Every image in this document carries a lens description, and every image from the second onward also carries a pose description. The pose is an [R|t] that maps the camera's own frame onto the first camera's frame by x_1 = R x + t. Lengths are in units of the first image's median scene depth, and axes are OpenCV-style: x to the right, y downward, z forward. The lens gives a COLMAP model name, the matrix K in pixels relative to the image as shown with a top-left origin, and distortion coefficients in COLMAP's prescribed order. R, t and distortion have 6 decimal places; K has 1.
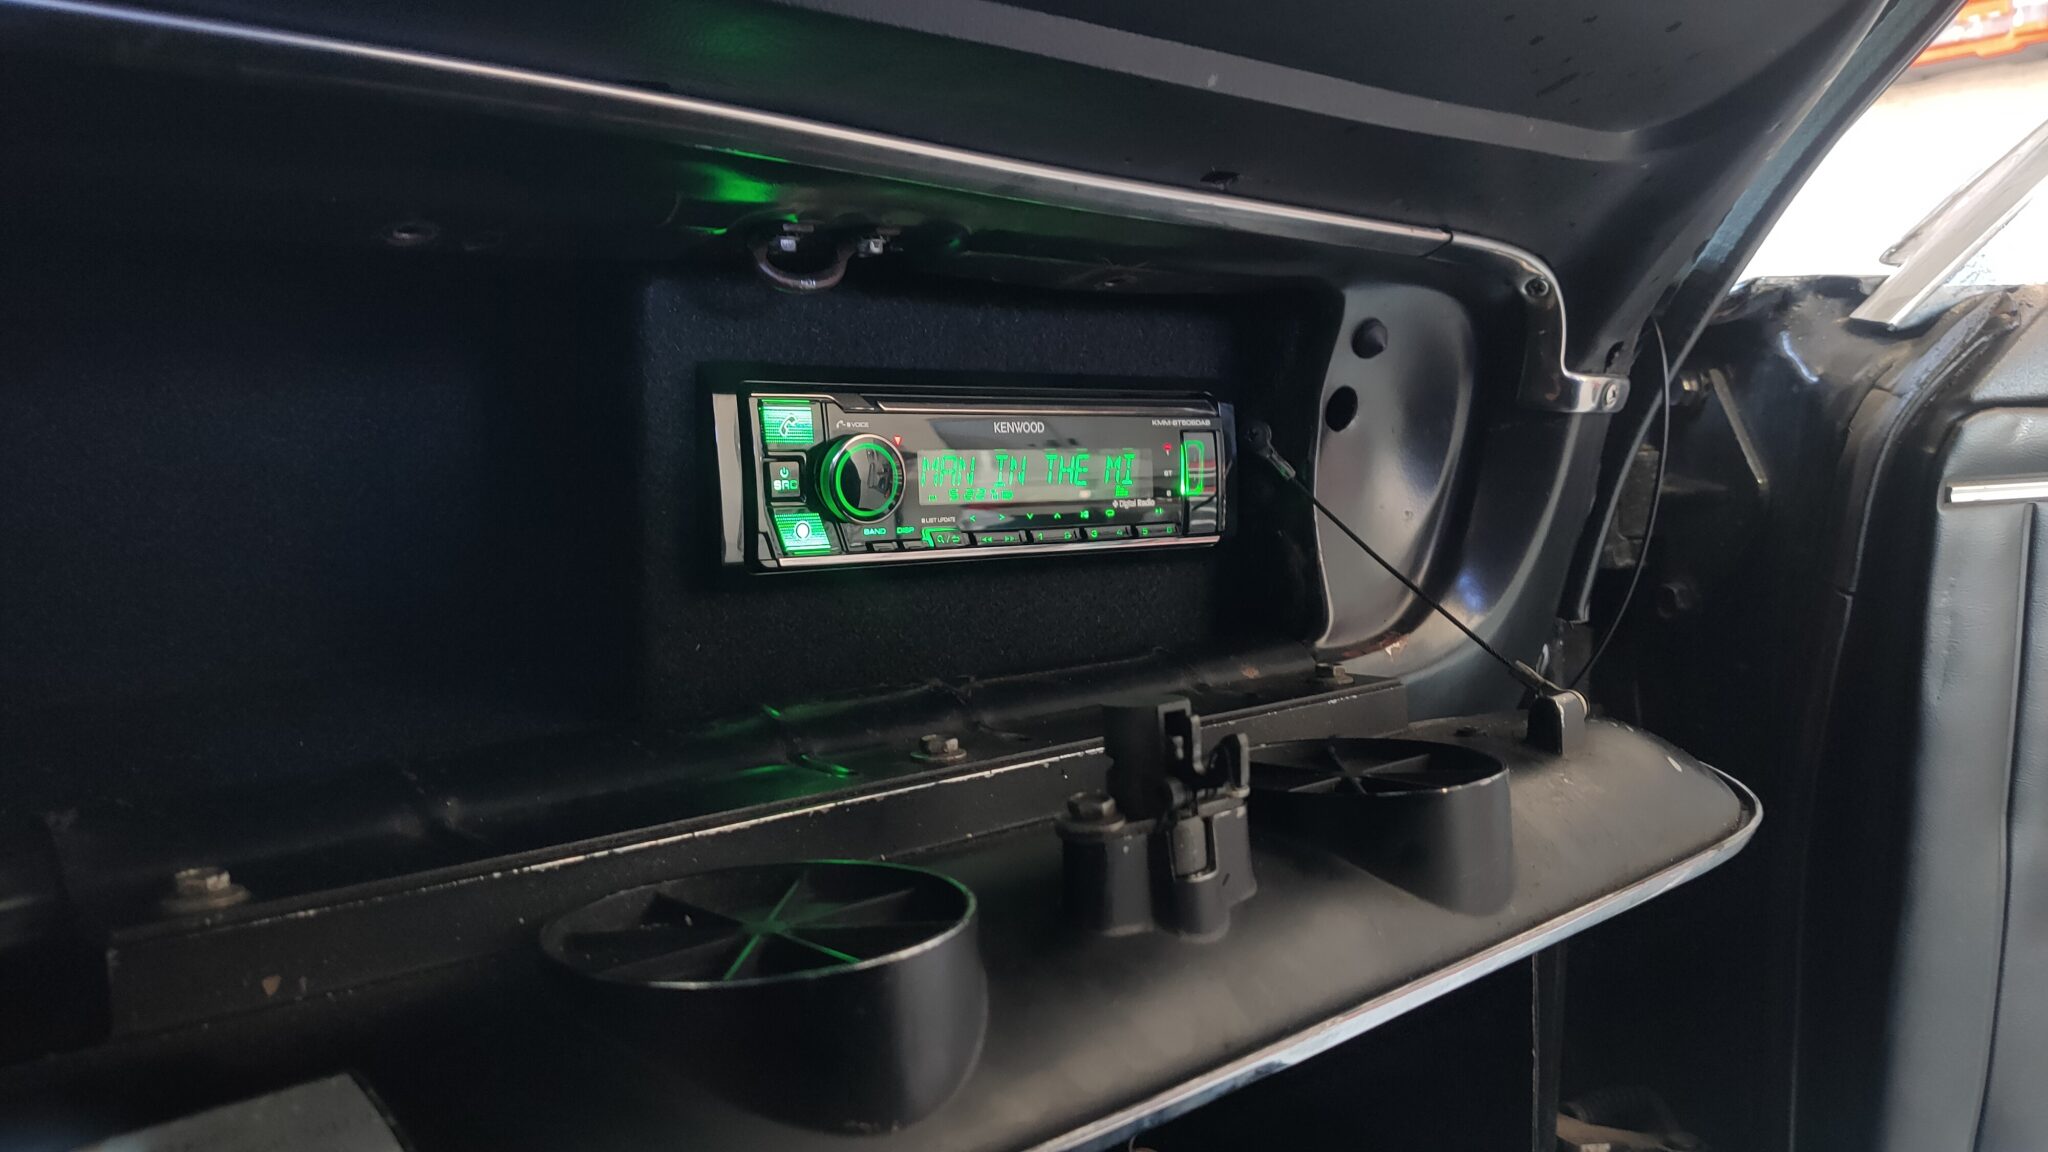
lens RADIAL K [[1577.3, 0, 1018.5], [0, 1577.3, 578.9], [0, 0, 1]] dist [-0.074730, -0.015948]
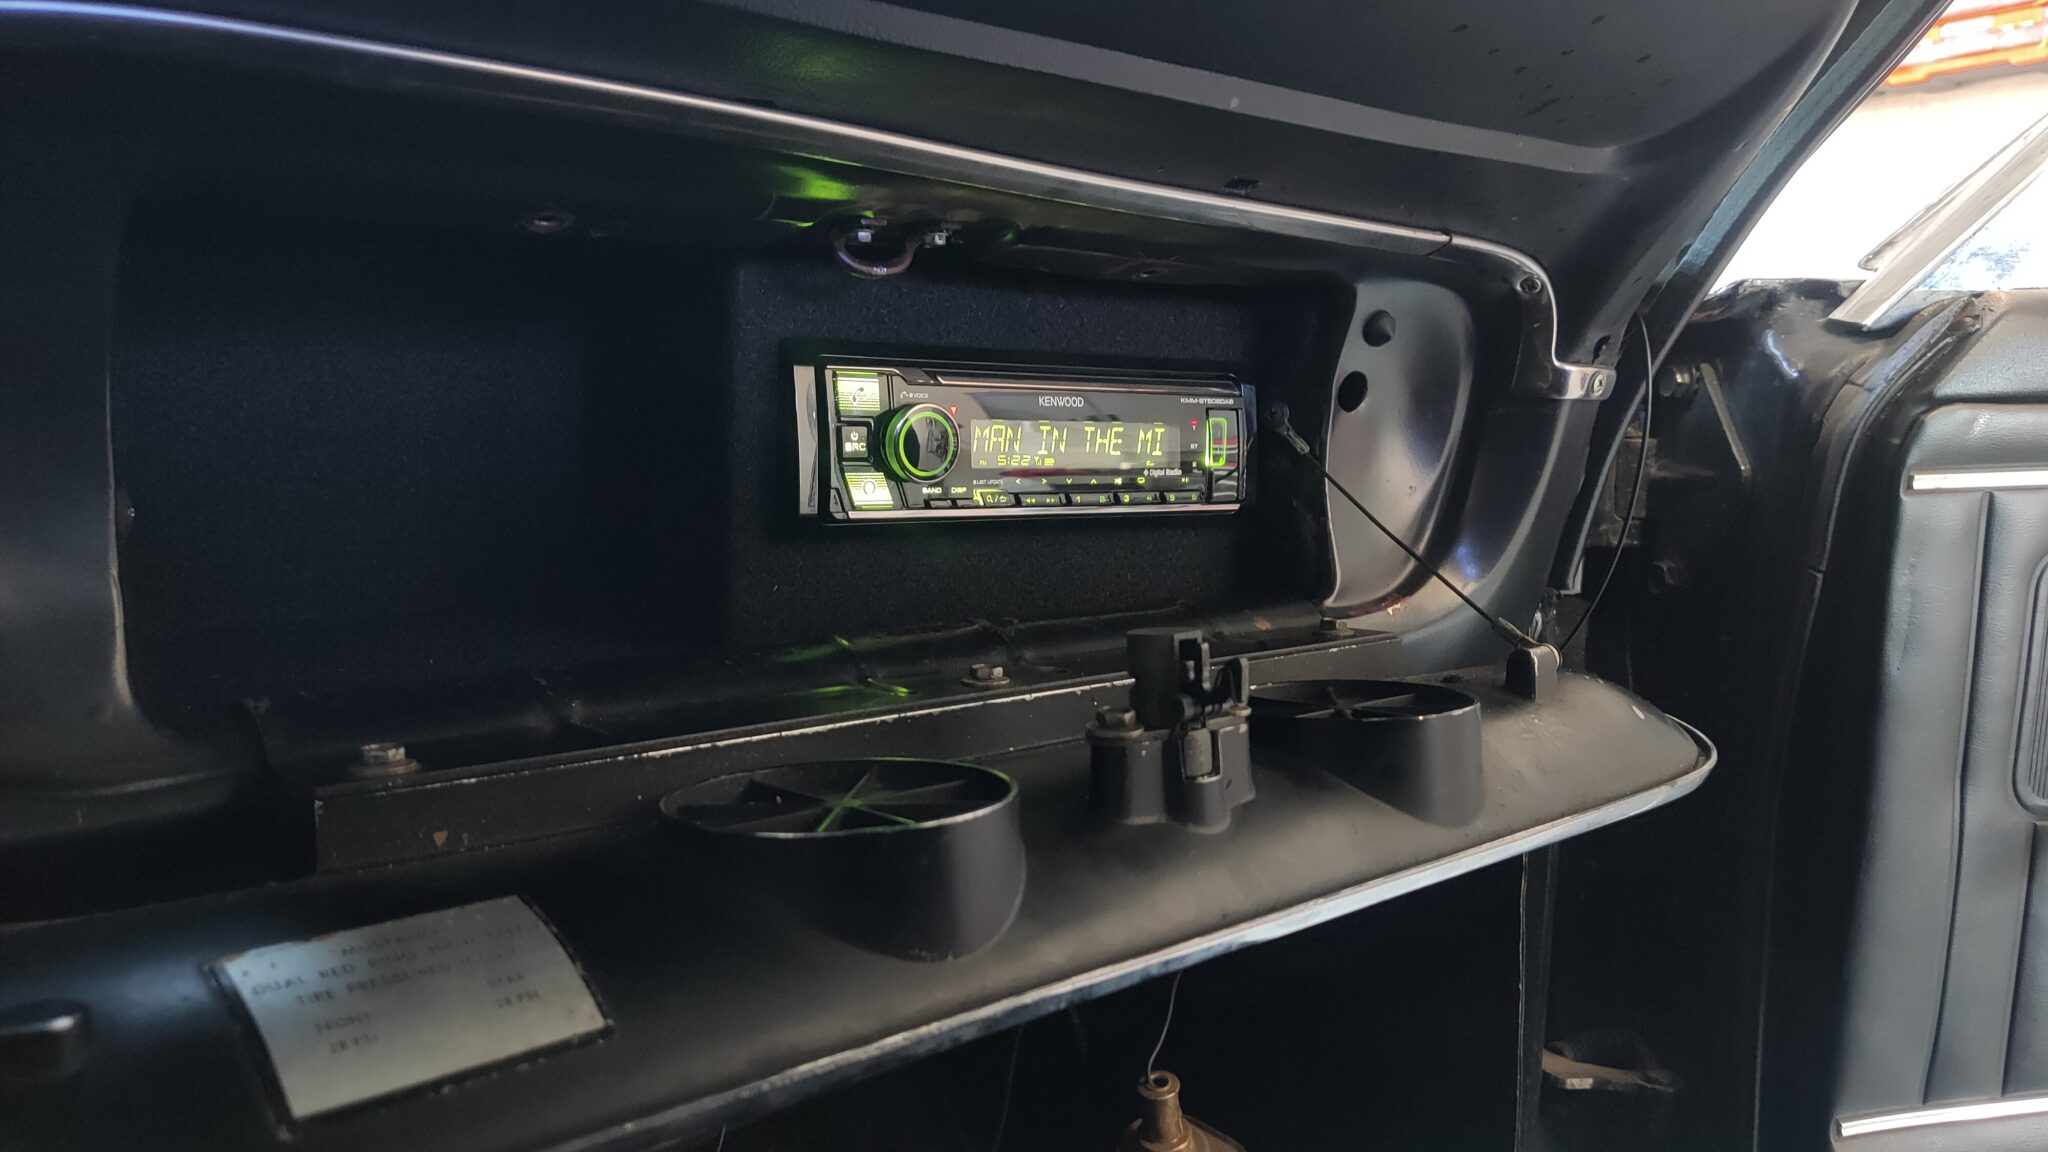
lens RADIAL K [[1577.3, 0, 1032.9], [0, 1577.3, 580.5], [0, 0, 1]] dist [-0.074730, -0.015948]
pose [[0.999670, 0.021149, -0.014602, -0.000792], [-0.021004, 0.999729, 0.010025, 0.022722], [0.014810, -0.009715, 0.999843, -0.138182]]
